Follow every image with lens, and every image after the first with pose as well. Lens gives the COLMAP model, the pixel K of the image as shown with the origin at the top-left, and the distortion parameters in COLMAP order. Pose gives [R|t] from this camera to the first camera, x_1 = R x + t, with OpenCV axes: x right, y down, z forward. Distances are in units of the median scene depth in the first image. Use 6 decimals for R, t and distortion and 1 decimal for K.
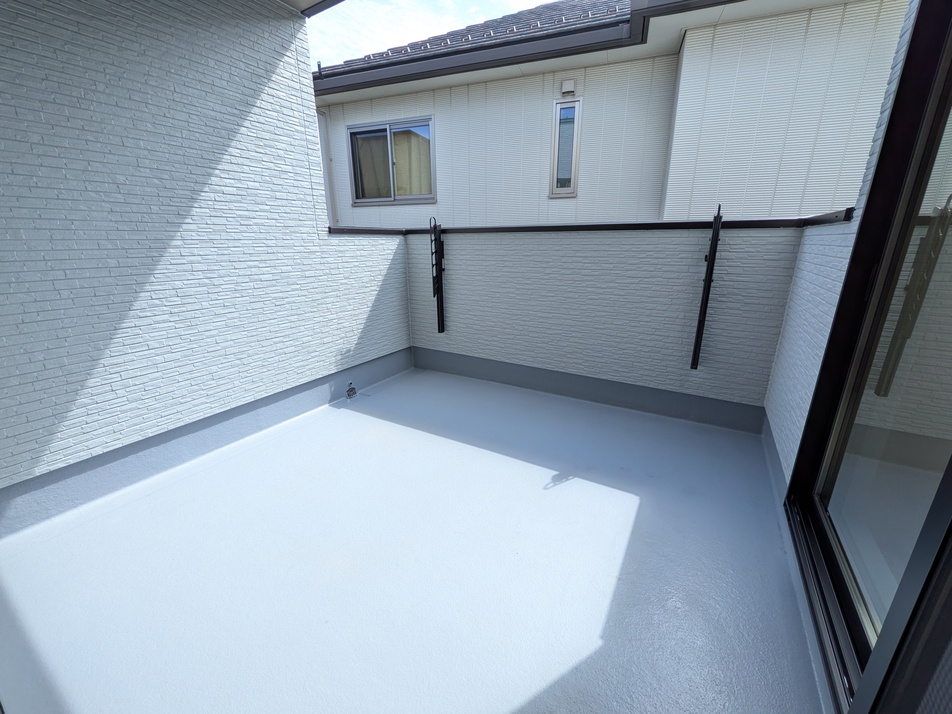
lens RADIAL K [[376.2, 0, 476.9], [0, 376.2, 354.6], [0, 0, 1]] dist [-0.000780, -0.000246]
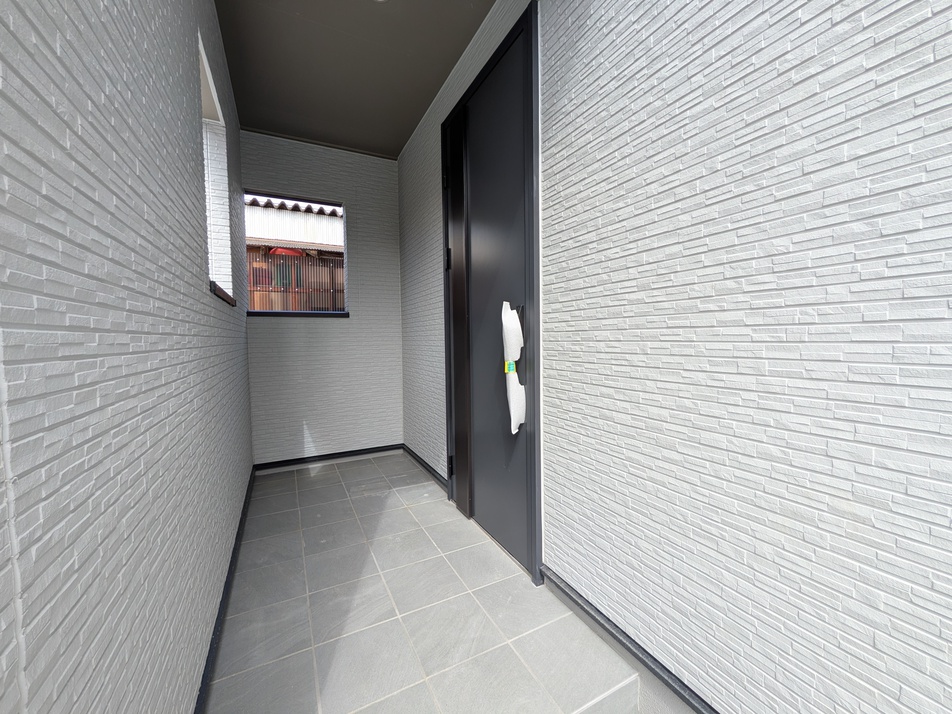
lens RADIAL K [[376.2, 0, 476.0], [0, 376.2, 353.5], [0, 0, 1]] dist [-0.000780, -0.000246]
pose [[-0.516291, 0.050083, -0.854947, -0.190166], [-0.231986, 0.952787, 0.195908, 0.155963], [0.824394, 0.299481, -0.480297, 1.020819]]
